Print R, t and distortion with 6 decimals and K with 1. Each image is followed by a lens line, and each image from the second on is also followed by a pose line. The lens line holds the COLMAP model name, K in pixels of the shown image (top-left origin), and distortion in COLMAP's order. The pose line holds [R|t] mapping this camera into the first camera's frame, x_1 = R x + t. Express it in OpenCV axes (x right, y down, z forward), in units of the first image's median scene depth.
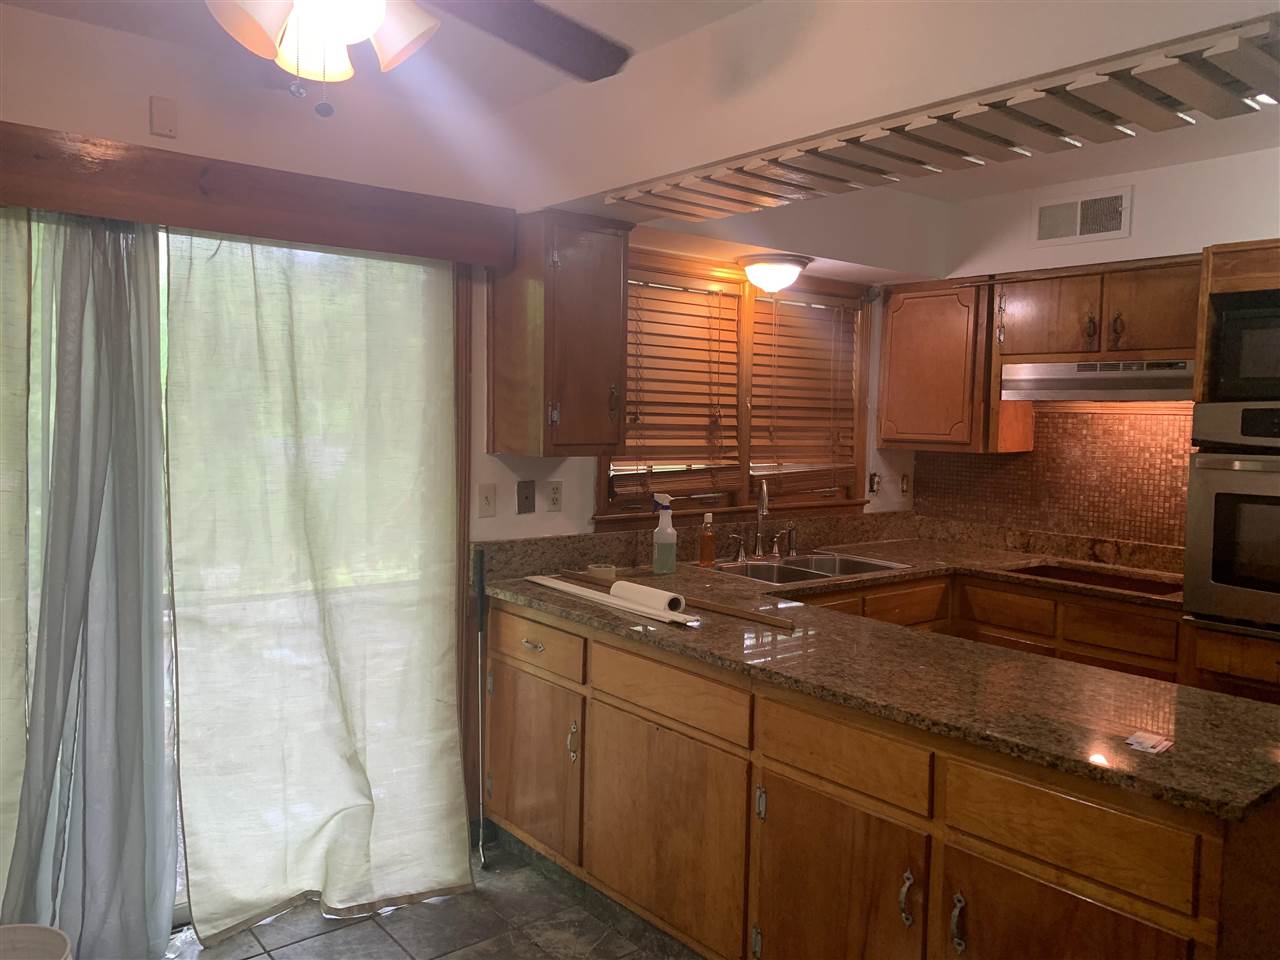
lens RADIAL K [[958.0, 0, 628.0], [0, 958.0, 480.0], [0, 0, 1]] dist [0.032576, -0.046118]
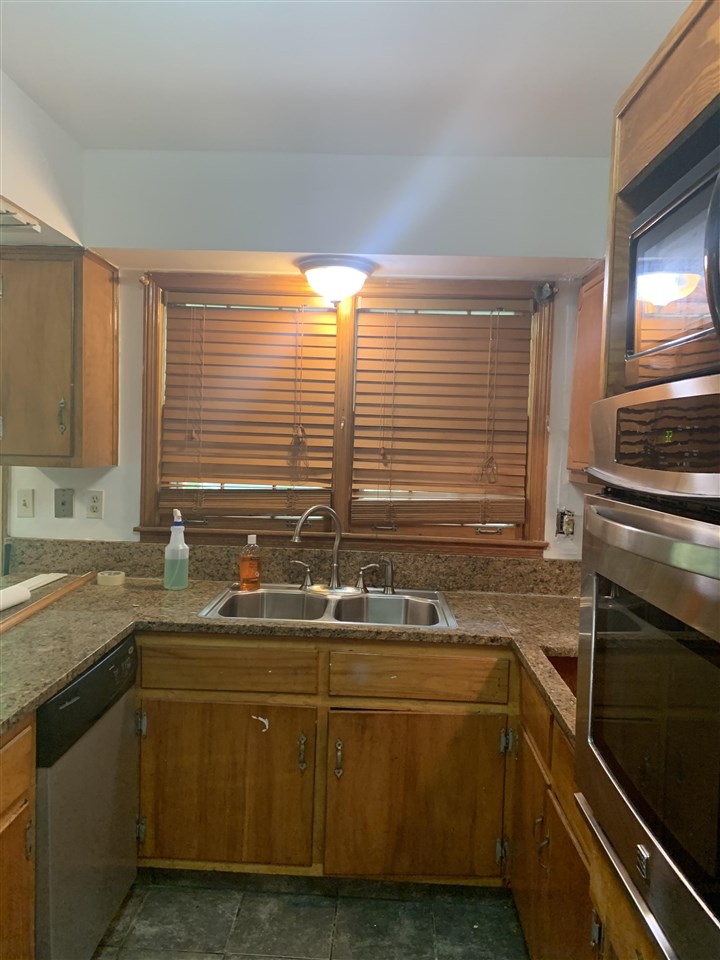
lens RADIAL K [[718.5, 0, 359.1], [0, 718.5, 474.4], [0, 0, 1]] dist [0.032576, -0.046118]
pose [[0.755665, 0.035925, -0.653972, 0.611818], [-0.061790, 0.997952, -0.016577, -0.020031], [0.652037, 0.052935, 0.756337, 0.496813]]
